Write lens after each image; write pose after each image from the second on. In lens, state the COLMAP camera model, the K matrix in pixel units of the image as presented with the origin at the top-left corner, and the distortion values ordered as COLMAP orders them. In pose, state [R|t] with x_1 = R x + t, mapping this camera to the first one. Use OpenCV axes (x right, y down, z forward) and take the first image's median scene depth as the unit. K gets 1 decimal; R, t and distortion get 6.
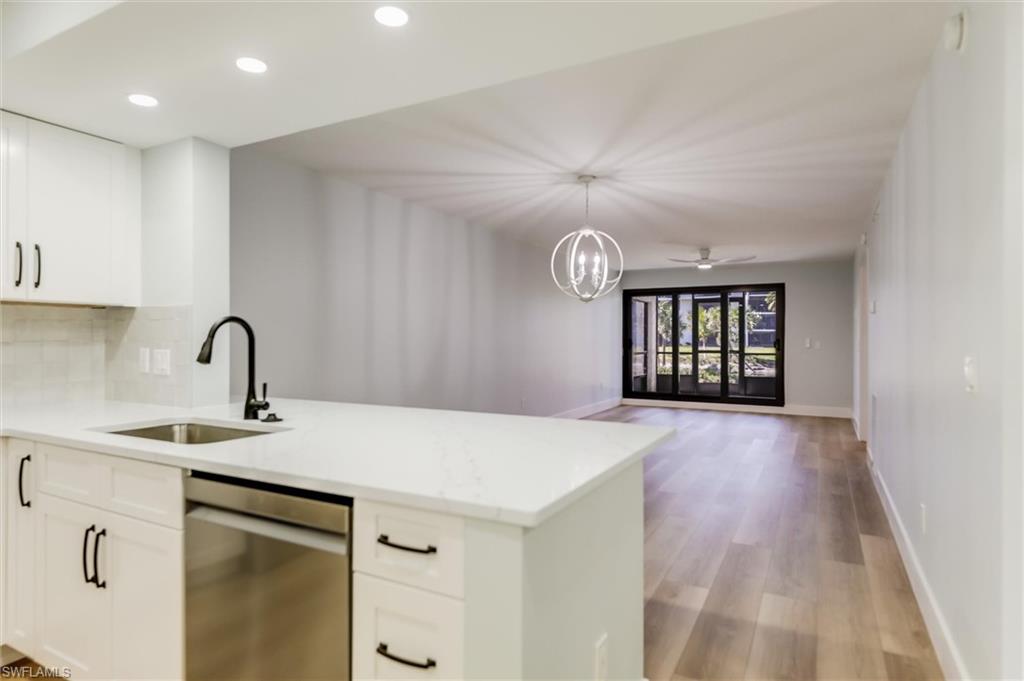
lens RADIAL K [[556.5, 0, 524.3], [0, 556.5, 337.0], [0, 0, 1]] dist [0.020769, -0.000141]
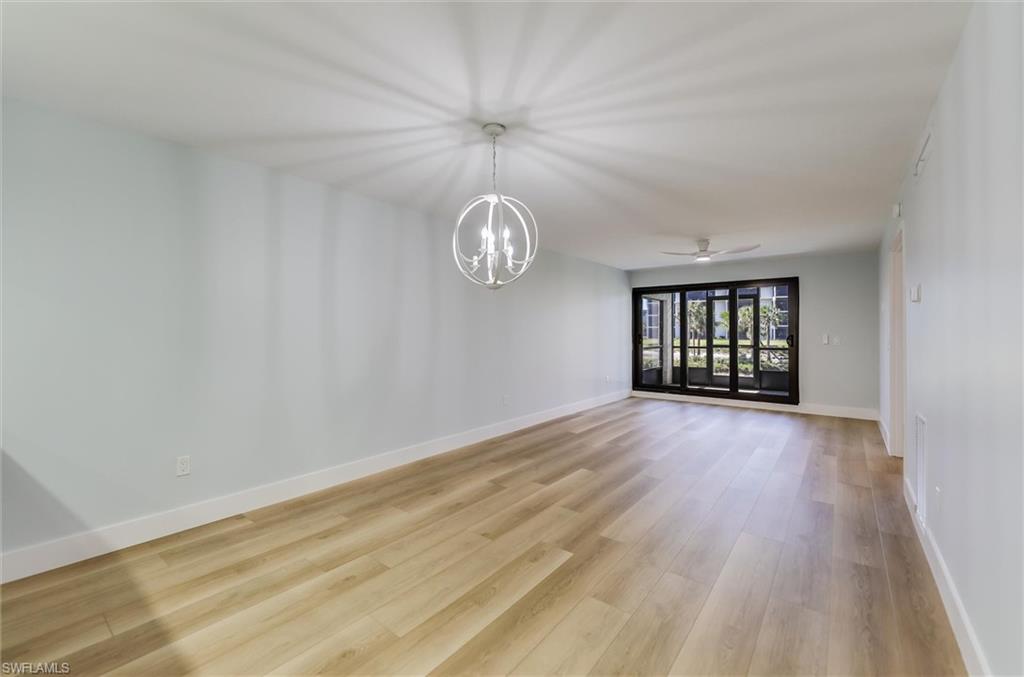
lens RADIAL K [[419.1, 0, 508.8], [0, 419.1, 328.9], [0, 0, 1]] dist [-0.002616, -0.000436]
pose [[0.982467, -0.001988, -0.186427, 0.110092], [0.000696, 0.999975, -0.006995, -0.001882], [0.186436, 0.006743, 0.982444, 0.199774]]
